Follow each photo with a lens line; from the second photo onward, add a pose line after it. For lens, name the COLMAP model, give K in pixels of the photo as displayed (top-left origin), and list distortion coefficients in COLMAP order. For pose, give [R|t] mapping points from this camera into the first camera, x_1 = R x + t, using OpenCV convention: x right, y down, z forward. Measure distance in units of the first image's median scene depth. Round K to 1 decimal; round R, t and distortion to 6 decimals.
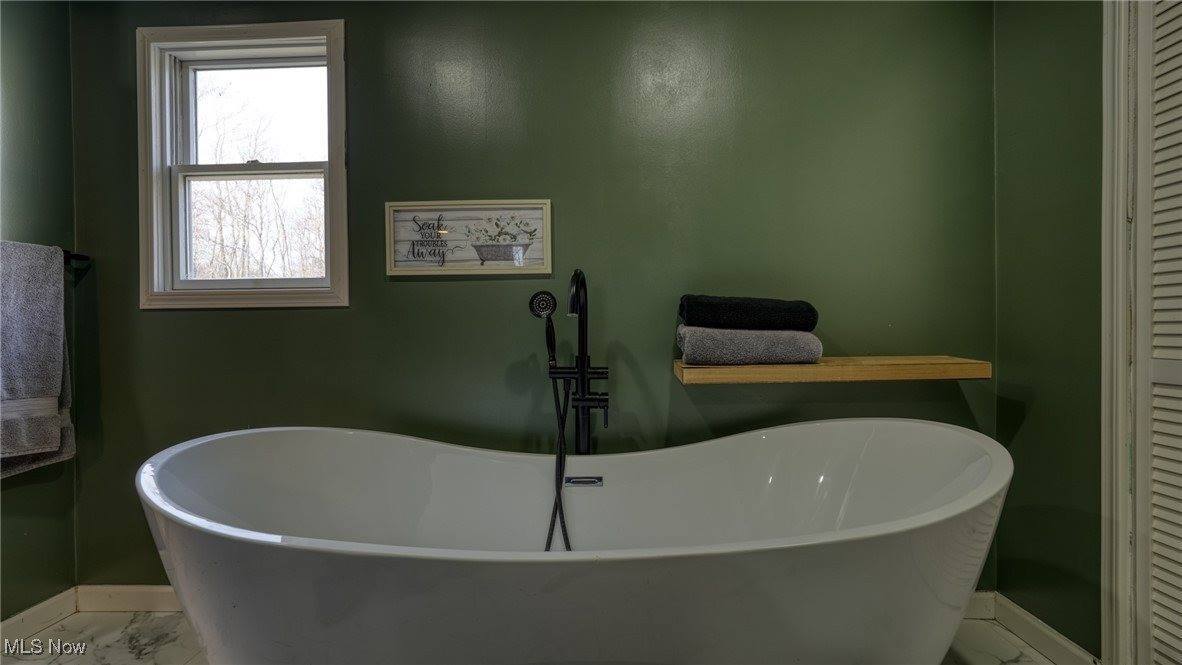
lens RADIAL K [[517.9, 0, 592.2], [0, 517.9, 332.6], [0, 0, 1]] dist [-0.016791, 0.007573]
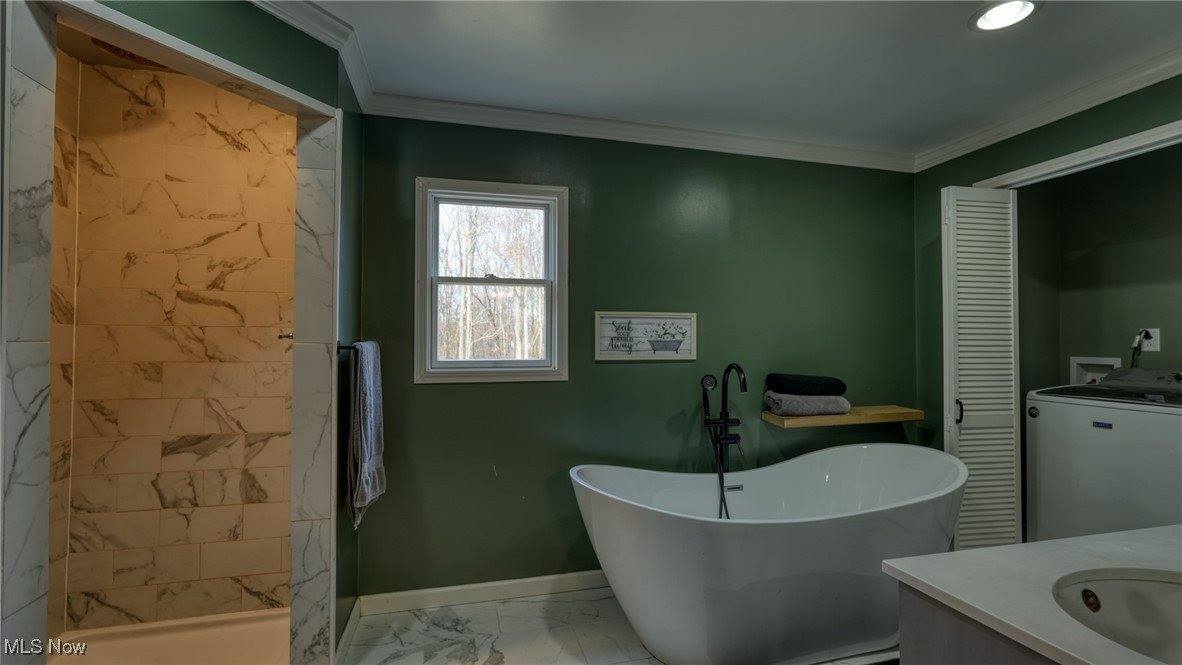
lens RADIAL K [[517.9, 0, 586.0], [0, 517.9, 333.5], [0, 0, 1]] dist [-0.016791, 0.007573]
pose [[0.961423, 0.014841, 0.274674, -0.838948], [-0.008938, 0.999702, -0.022733, -0.153967], [-0.274930, 0.019401, 0.961269, -0.439026]]
